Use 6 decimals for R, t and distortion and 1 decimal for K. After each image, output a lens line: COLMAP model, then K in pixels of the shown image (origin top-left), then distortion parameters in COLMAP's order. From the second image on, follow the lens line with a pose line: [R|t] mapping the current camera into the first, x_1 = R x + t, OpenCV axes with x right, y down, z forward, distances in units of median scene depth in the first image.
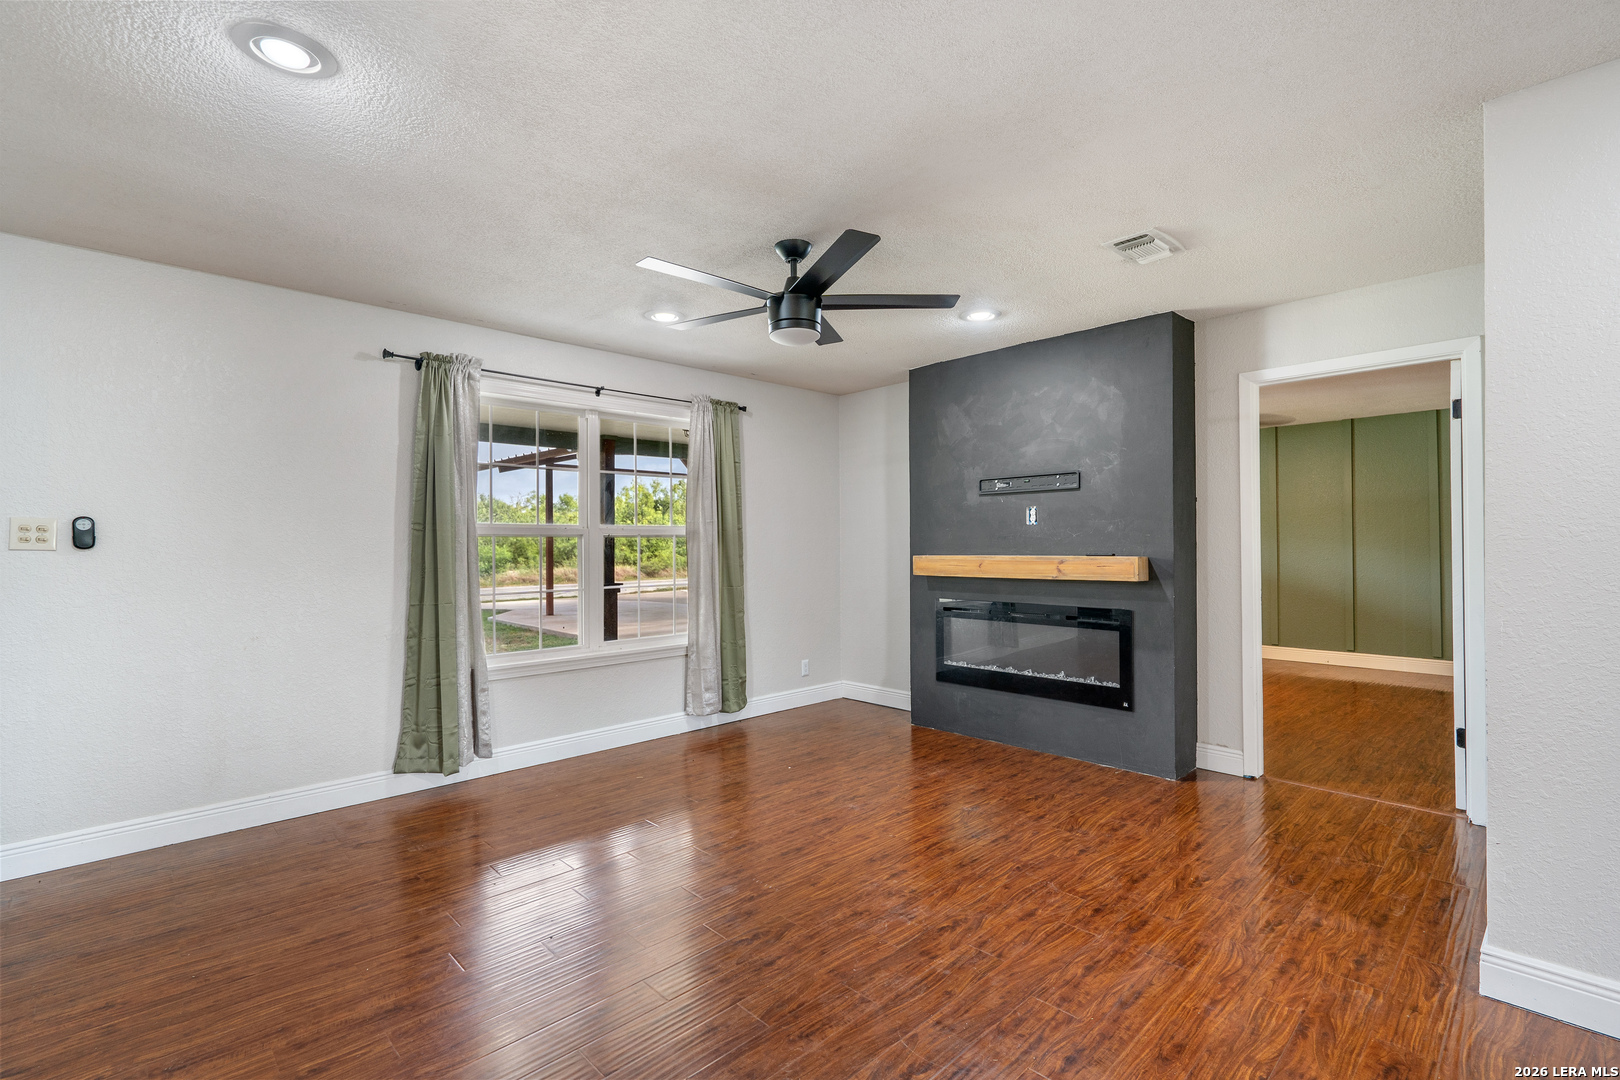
lens RADIAL K [[747.8, 0, 803.4], [0, 747.8, 530.9], [0, 0, 1]] dist [-0.006159, 0.003063]
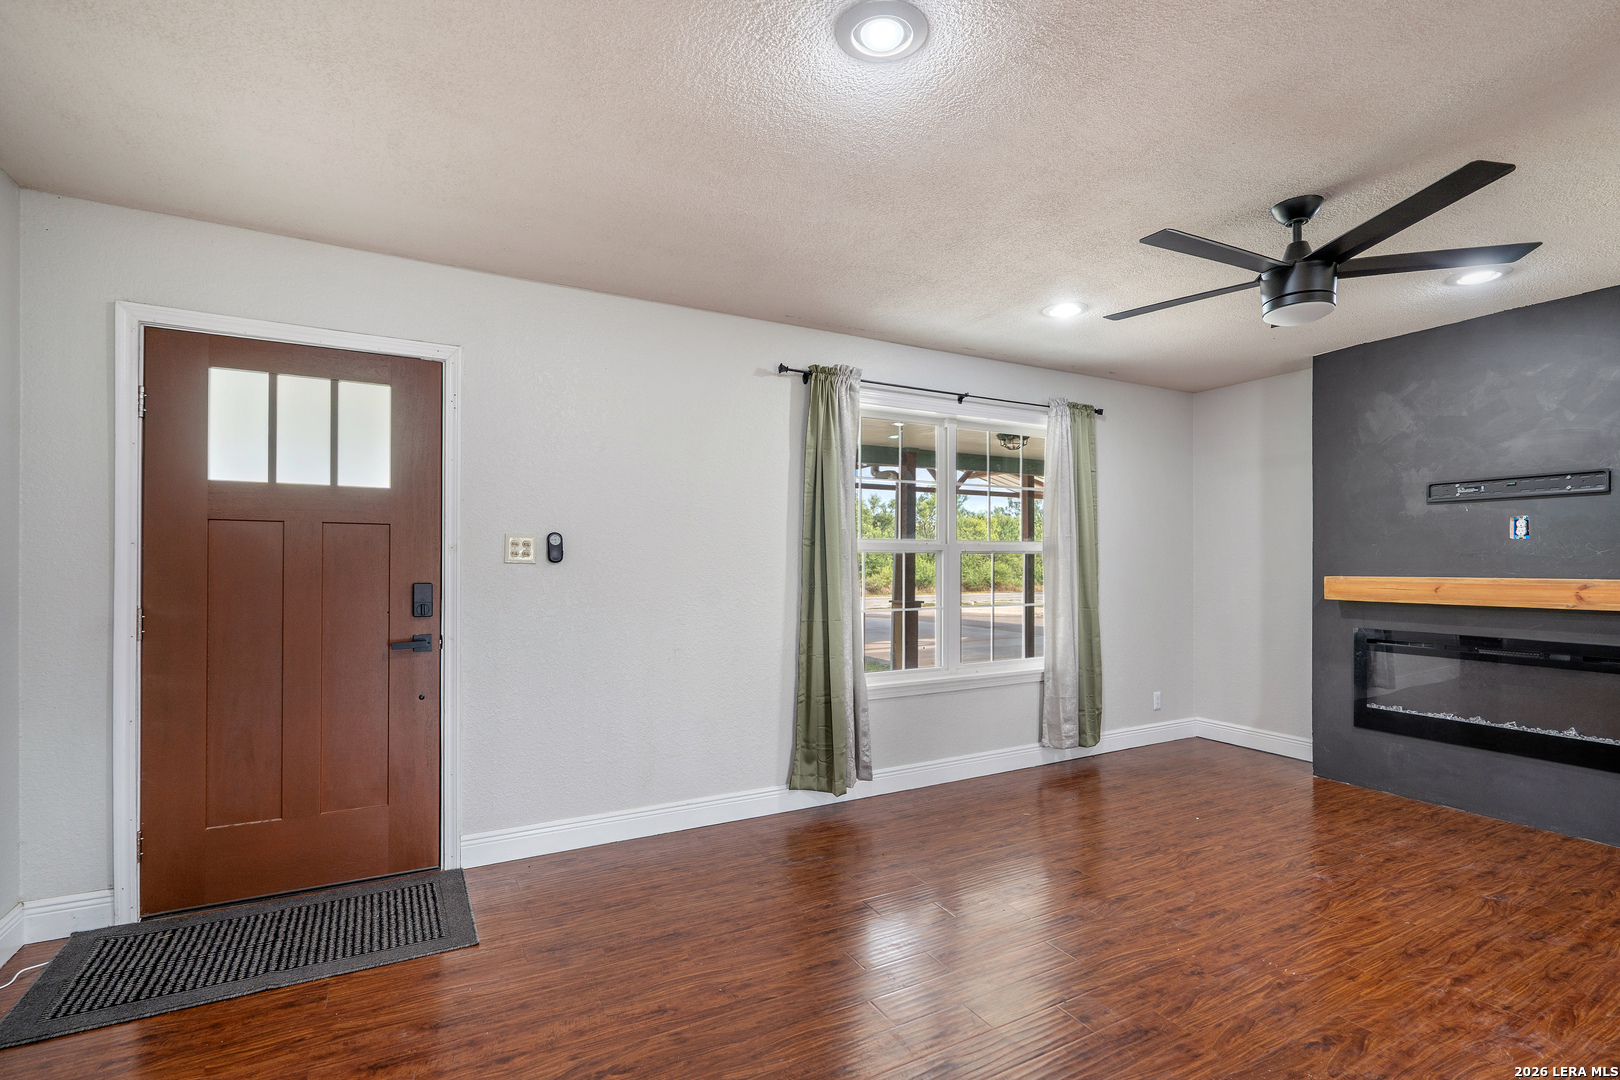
lens RADIAL K [[747.8, 0, 773.1], [0, 747.8, 551.0], [0, 0, 1]] dist [-0.006159, 0.003063]
pose [[0.962993, 0.002774, -0.269510, -0.278359], [-0.001346, 0.999984, 0.005482, 0.000805], [0.269521, -0.004916, 0.962982, 0.031625]]
